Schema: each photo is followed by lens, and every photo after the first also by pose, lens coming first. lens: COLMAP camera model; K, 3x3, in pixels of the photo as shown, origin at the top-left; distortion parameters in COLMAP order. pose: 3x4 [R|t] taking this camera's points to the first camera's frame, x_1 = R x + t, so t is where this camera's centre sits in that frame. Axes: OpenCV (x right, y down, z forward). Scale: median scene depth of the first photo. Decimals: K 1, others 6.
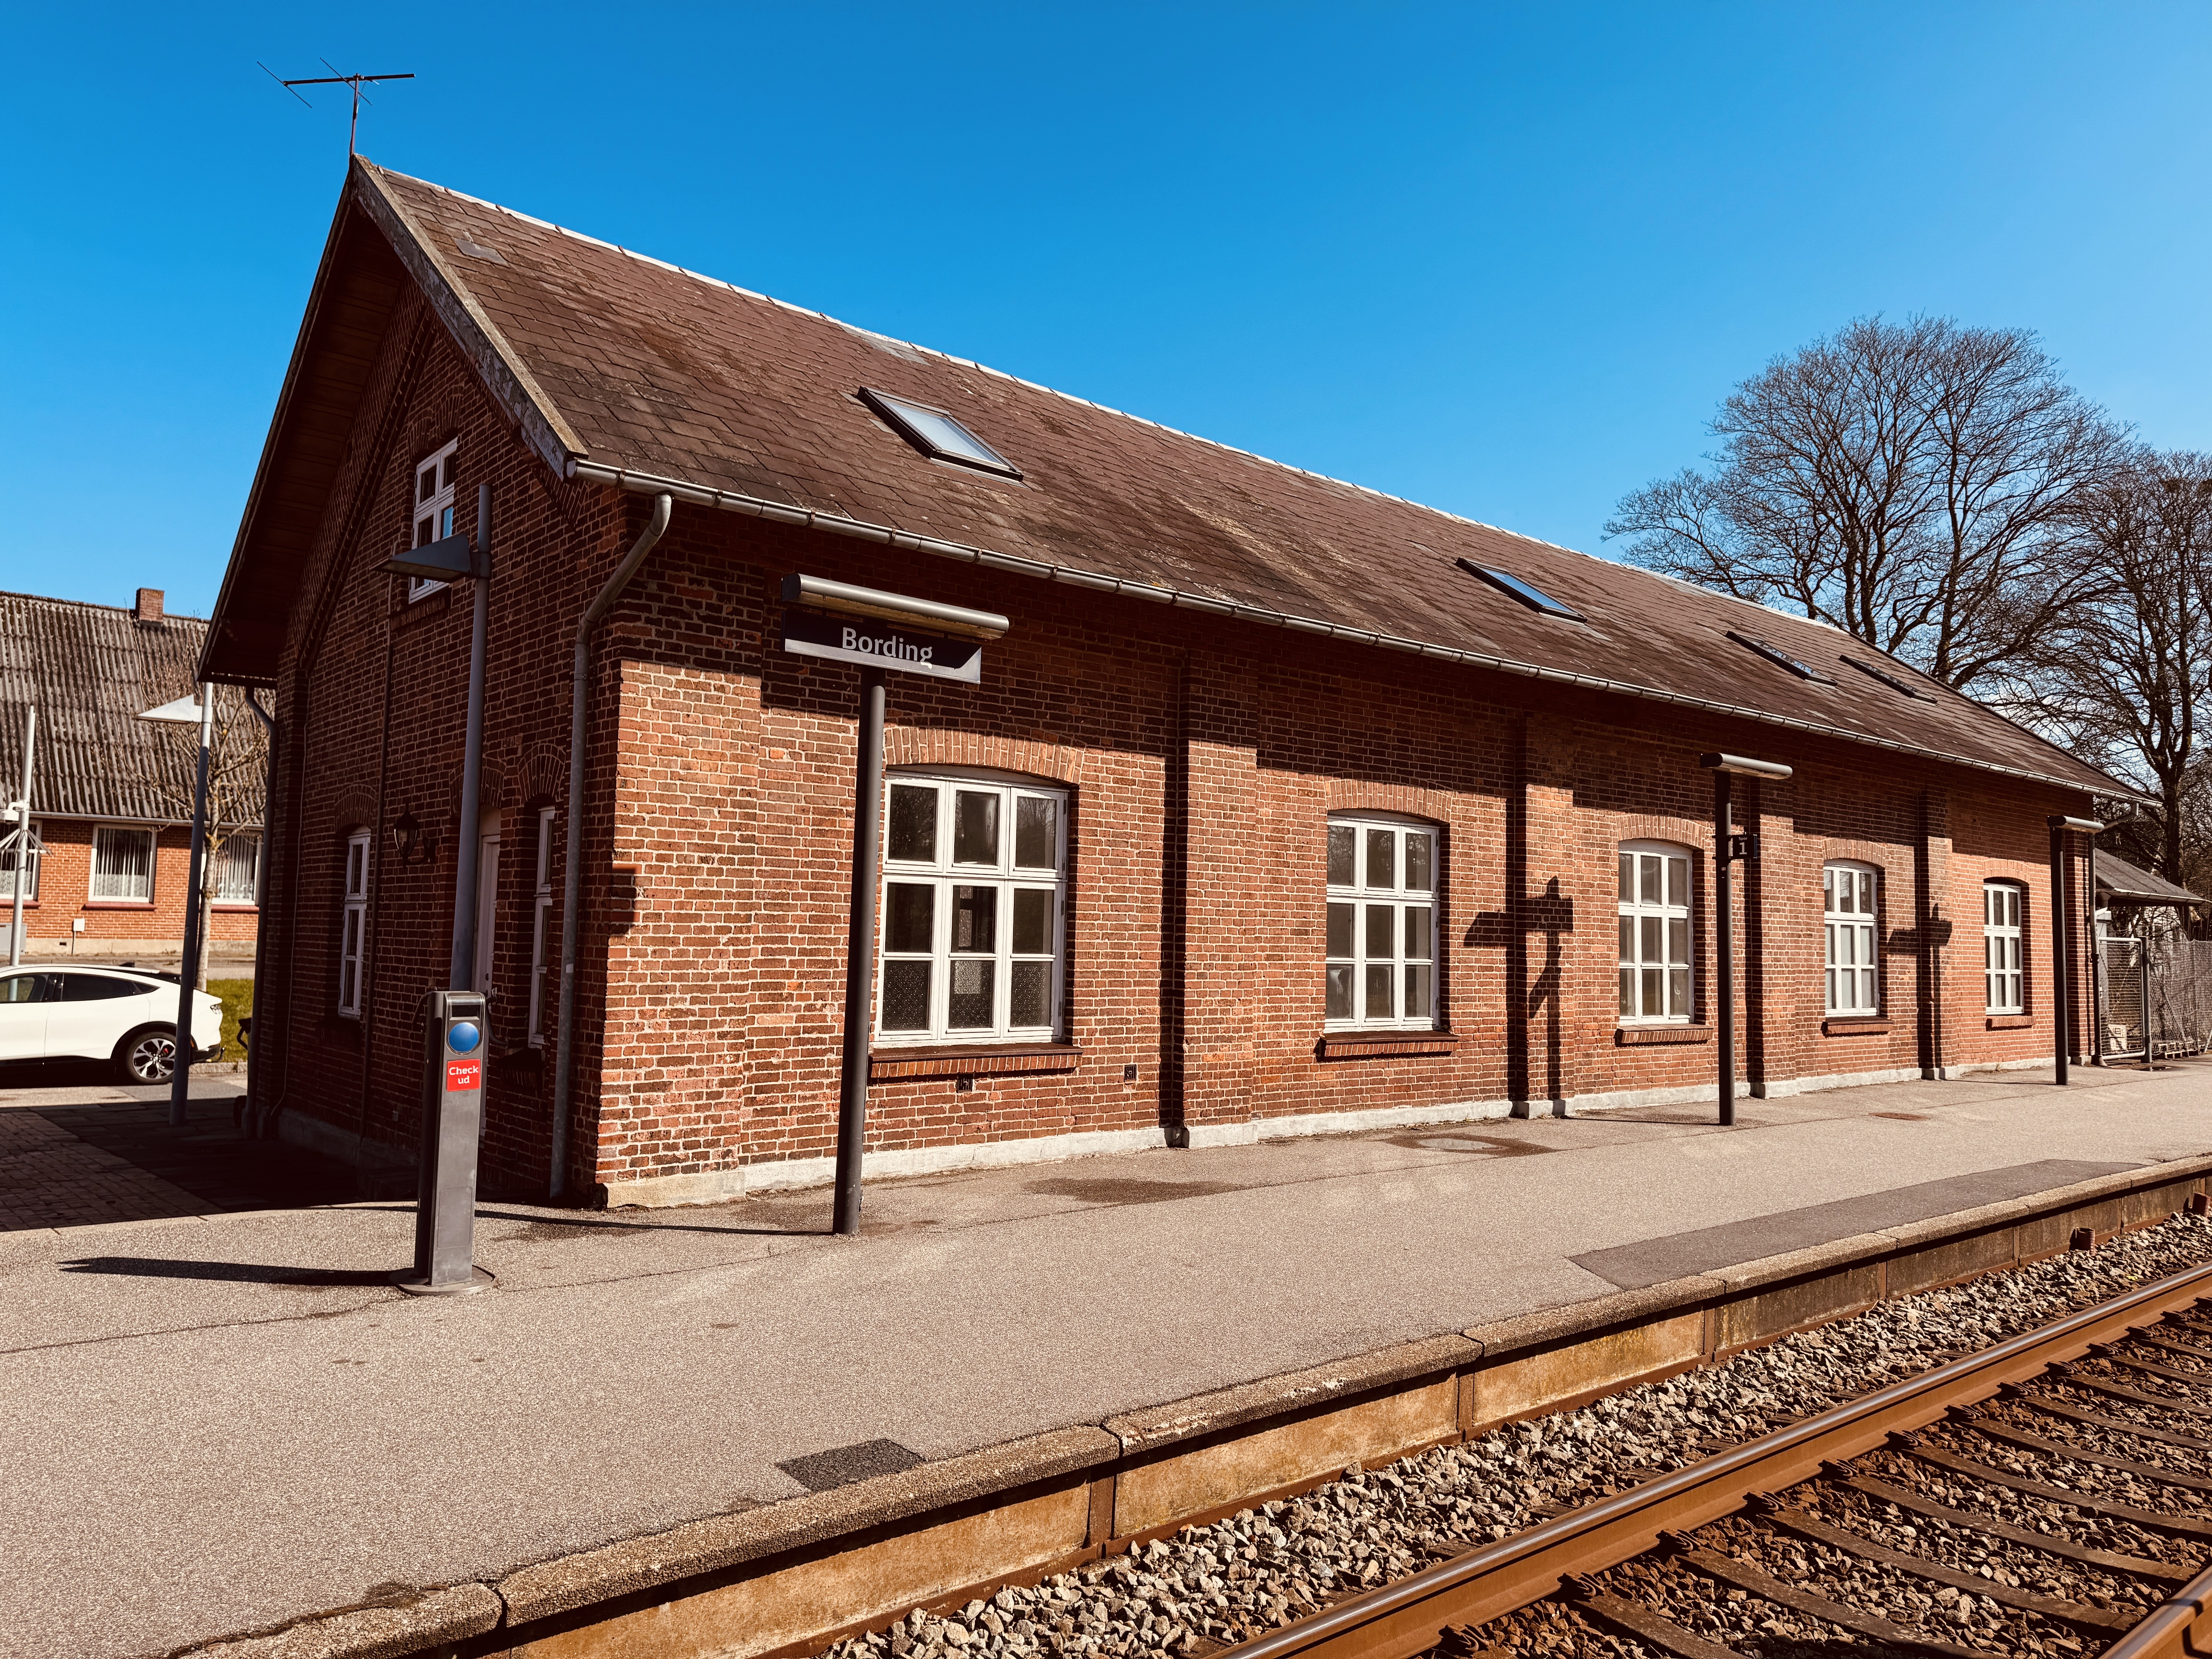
lens RADIAL K [[1519.4, 0, 1109.0], [0, 1519.4, 824.6], [0, 0, 1]] dist [0.004967, 0.000519]
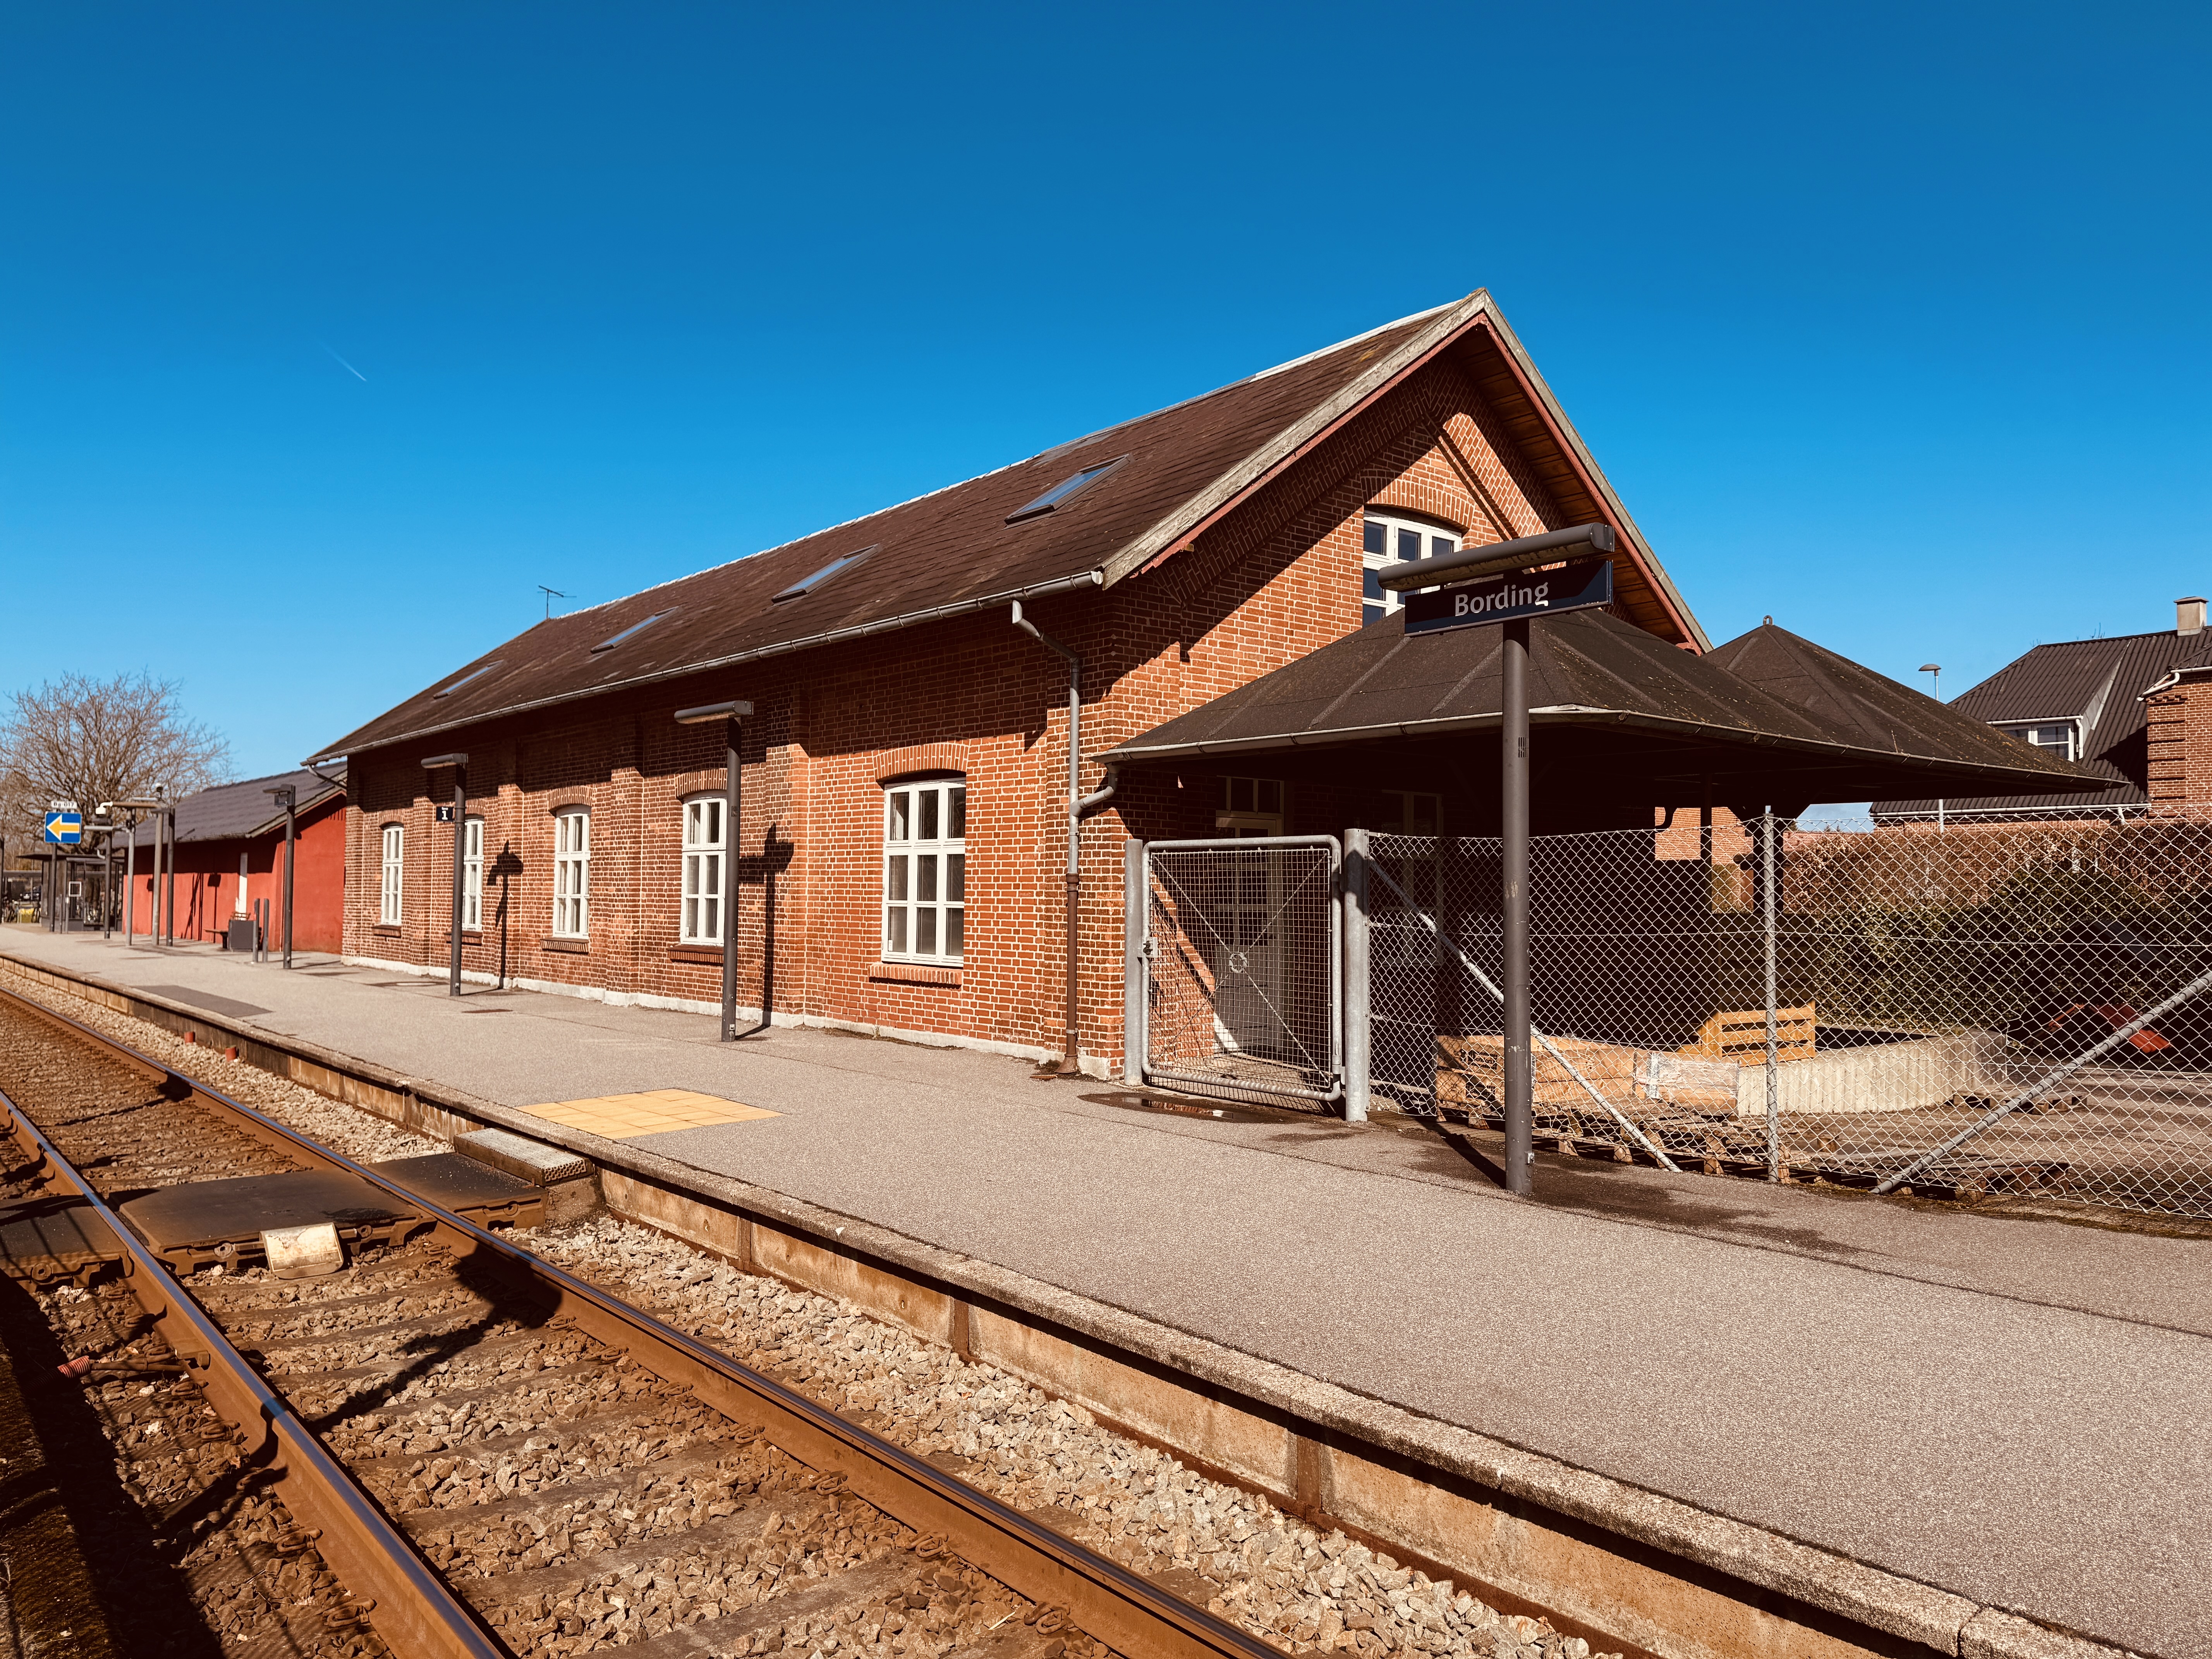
lens RADIAL K [[1519.4, 0, 1108.6], [0, 1519.4, 828.0], [0, 0, 1]] dist [0.004967, 0.000519]
pose [[0.013113, -0.064883, -0.997807, 1.331007], [0.051107, 0.996632, -0.064135, 0.114081], [0.998607, -0.050154, 0.016385, 1.129345]]
